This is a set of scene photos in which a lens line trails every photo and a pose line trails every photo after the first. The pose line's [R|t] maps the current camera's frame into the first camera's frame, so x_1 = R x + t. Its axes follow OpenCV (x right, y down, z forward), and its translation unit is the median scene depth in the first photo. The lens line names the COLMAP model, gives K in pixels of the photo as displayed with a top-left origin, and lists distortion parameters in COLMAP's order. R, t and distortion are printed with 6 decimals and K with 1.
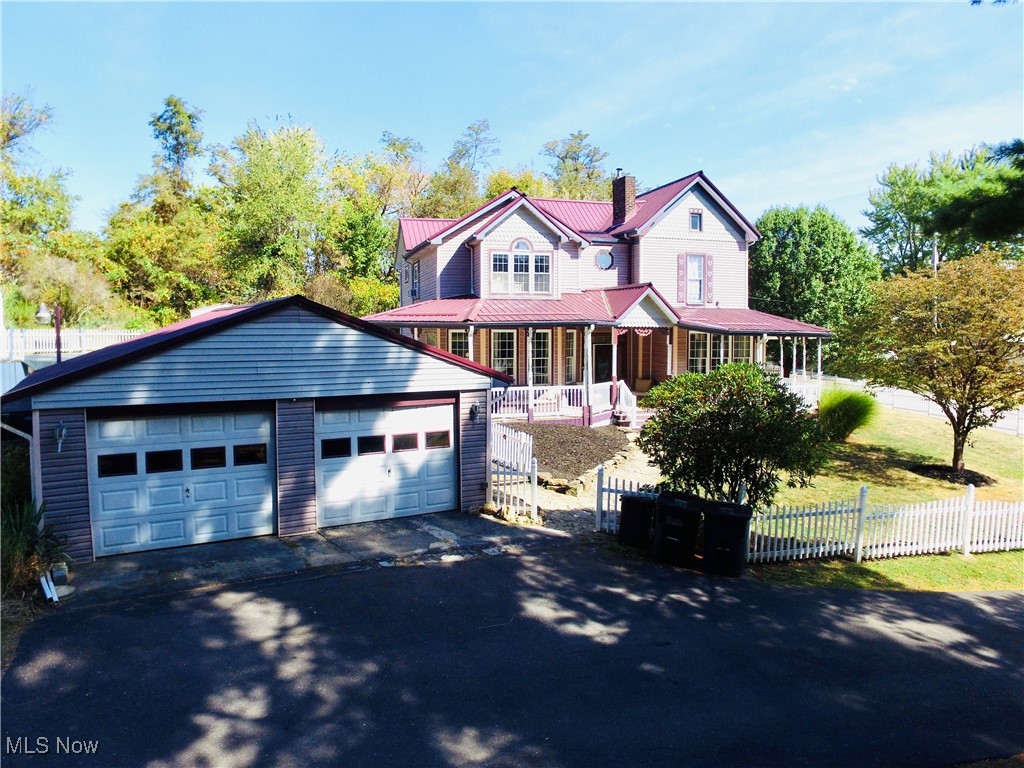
lens RADIAL K [[675.8, 0, 515.4], [0, 675.8, 389.1], [0, 0, 1]] dist [-0.066046, 0.009154]
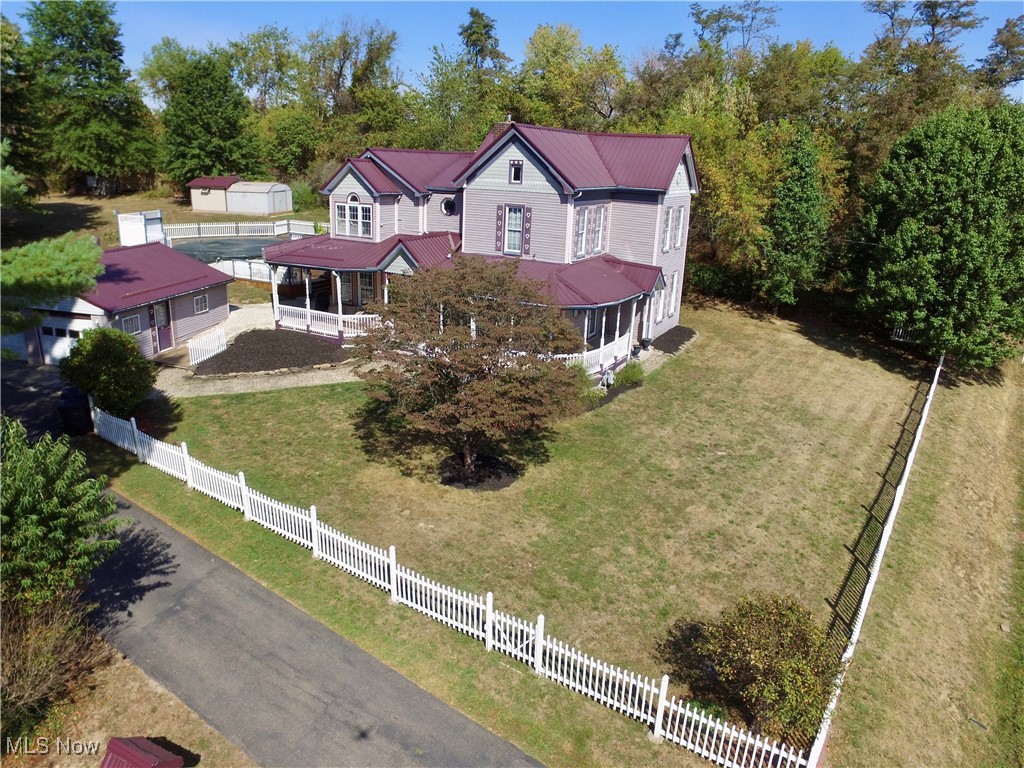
lens RADIAL K [[675.8, 0, 512.4], [0, 675.8, 382.3], [0, 0, 1]] dist [-0.066046, 0.009154]
pose [[0.692567, 0.252162, -0.675844, 1.166240], [-0.098368, 0.961173, 0.257819, -0.232989], [0.714615, -0.112076, 0.690482, 0.287034]]
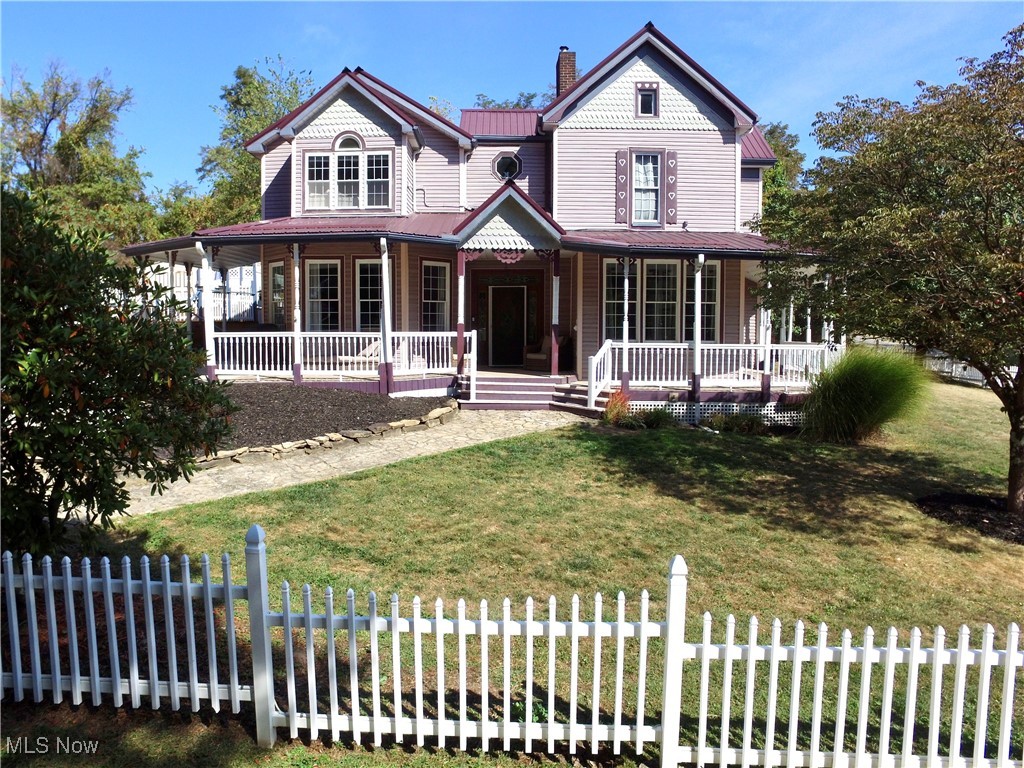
lens RADIAL K [[675.8, 0, 510.9], [0, 675.8, 384.1], [0, 0, 1]] dist [-0.066046, 0.009154]
pose [[0.955424, 0.027606, -0.293943, 0.385243], [-0.027873, 0.999606, 0.003283, 0.036208], [0.293918, 0.005057, 0.955817, 0.370392]]
